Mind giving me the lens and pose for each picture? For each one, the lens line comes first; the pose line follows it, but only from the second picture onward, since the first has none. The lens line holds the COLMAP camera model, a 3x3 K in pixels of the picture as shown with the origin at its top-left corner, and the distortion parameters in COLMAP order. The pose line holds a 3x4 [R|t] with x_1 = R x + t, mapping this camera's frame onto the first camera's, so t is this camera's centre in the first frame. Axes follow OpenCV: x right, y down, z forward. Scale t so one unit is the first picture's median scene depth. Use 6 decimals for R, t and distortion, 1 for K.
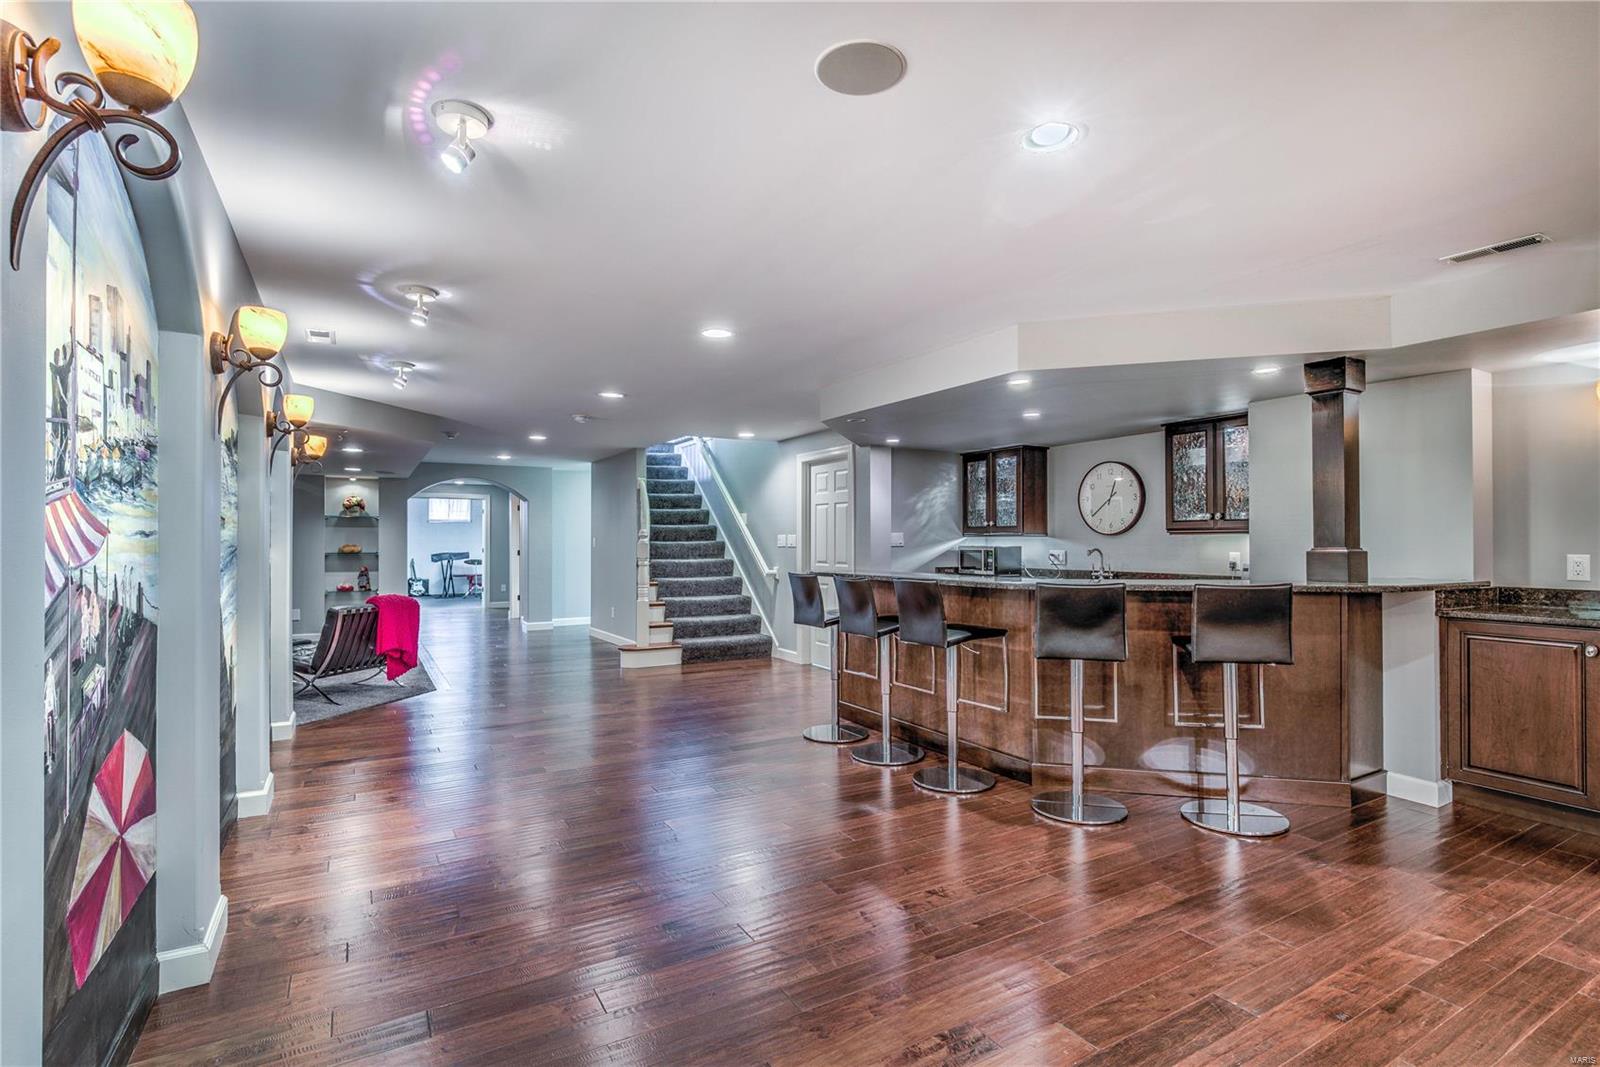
lens RADIAL K [[744.2, 0, 795.1], [0, 744.2, 543.1], [0, 0, 1]] dist [-0.000216, -0.000134]
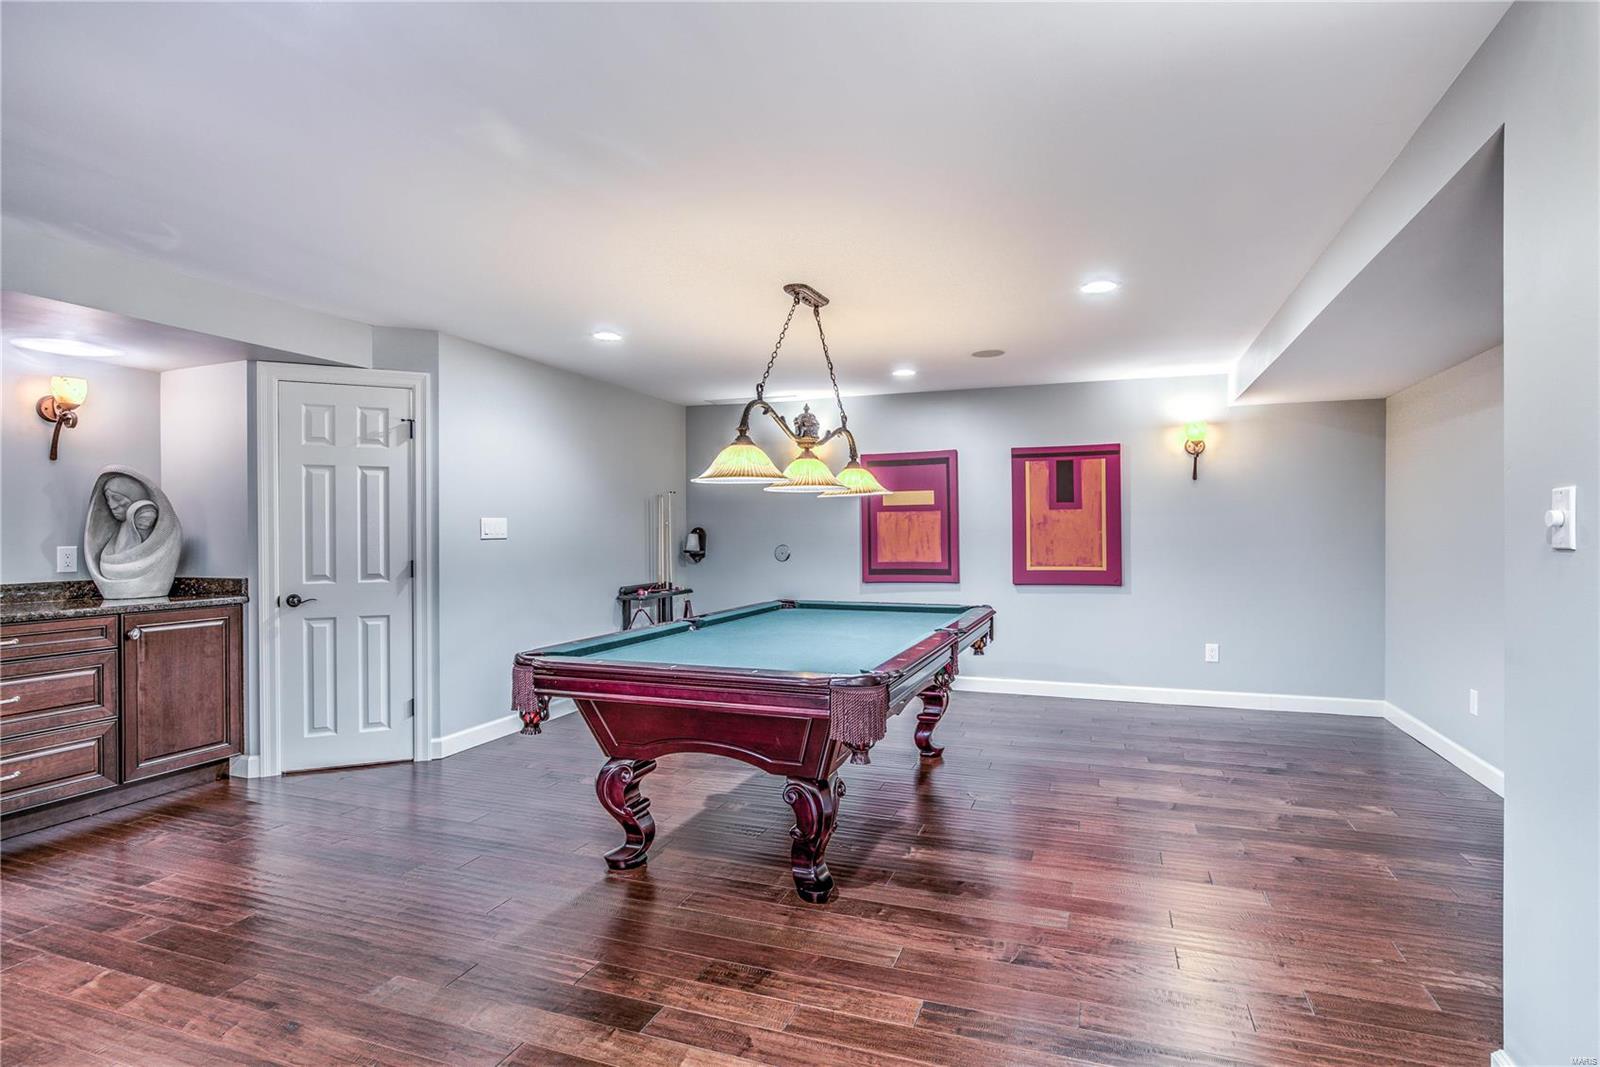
lens RADIAL K [[813.9, 0, 800.0], [0, 813.9, 533.5], [0, 0, 1]] dist [-0.001414, -0.000155]
pose [[-0.628607, 0.004042, 0.777713, -0.247631], [0.006765, 0.999977, 0.000271, 0.003271], [-0.777694, 0.005432, -0.628620, 0.578178]]
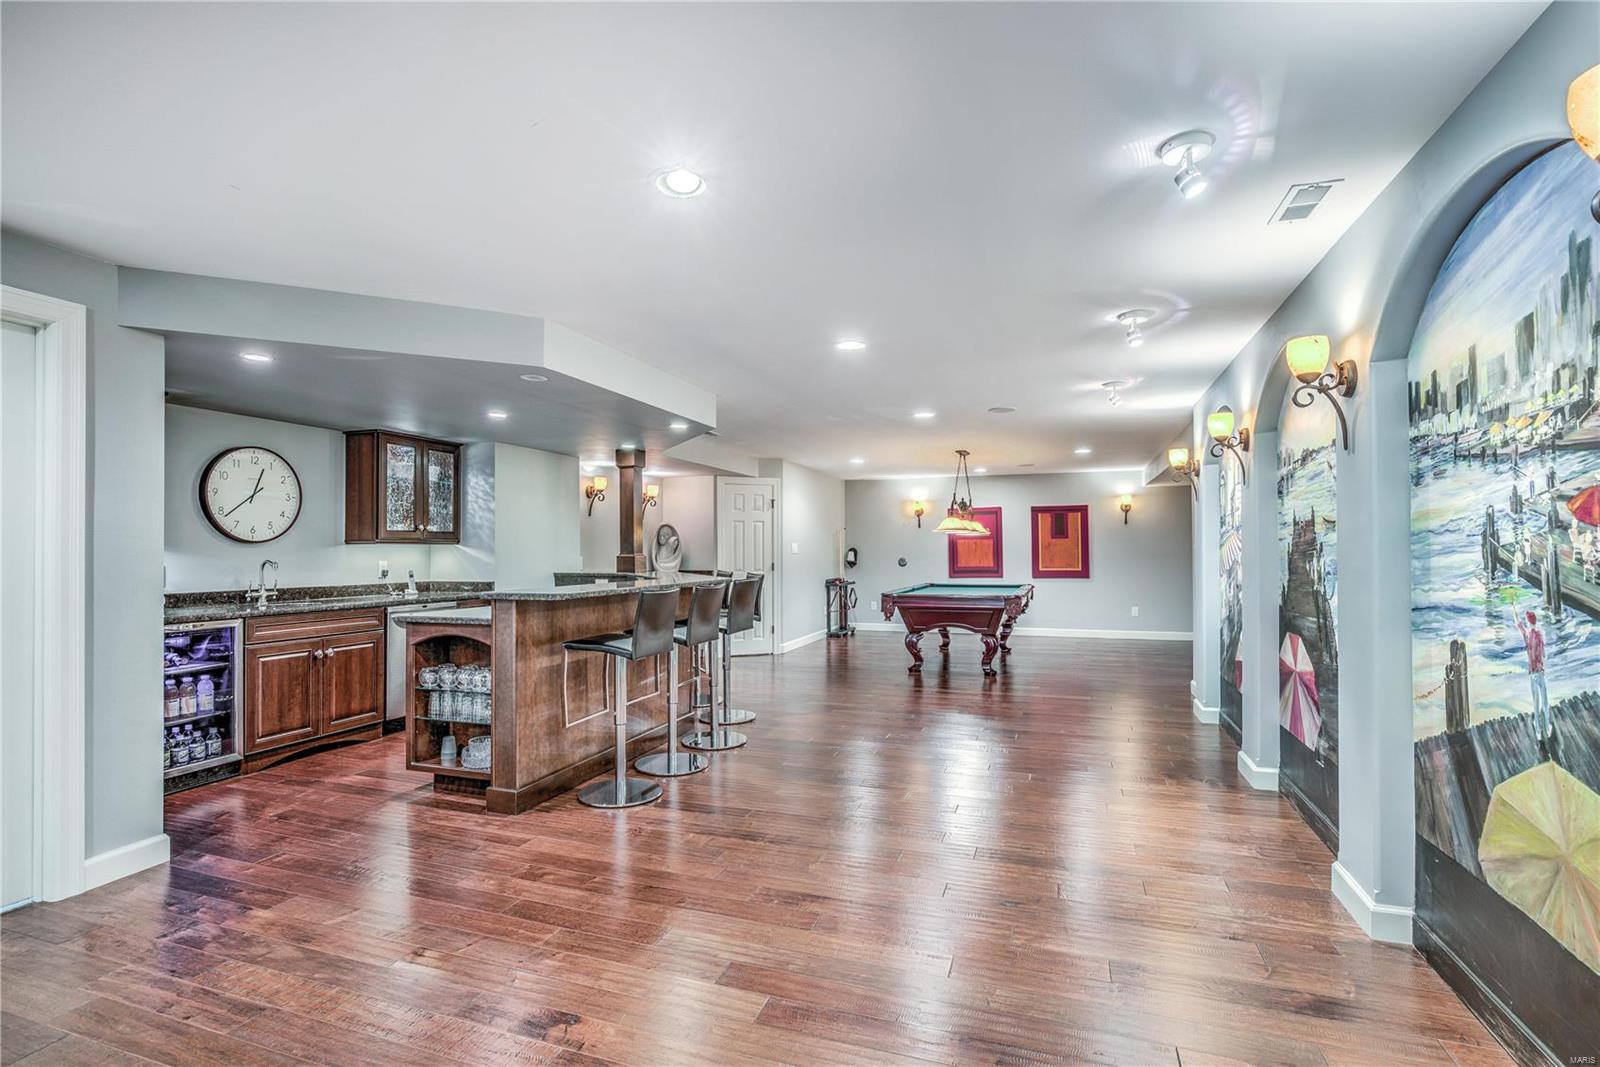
lens RADIAL K [[744.2, 0, 795.1], [0, 744.2, 543.1], [0, 0, 1]] dist [-0.000216, -0.000134]
pose [[-0.640257, 0.011857, 0.768069, -0.821721], [0.005372, 0.999926, -0.010958, 0.001769], [-0.768142, -0.002890, -0.640273, 1.676777]]
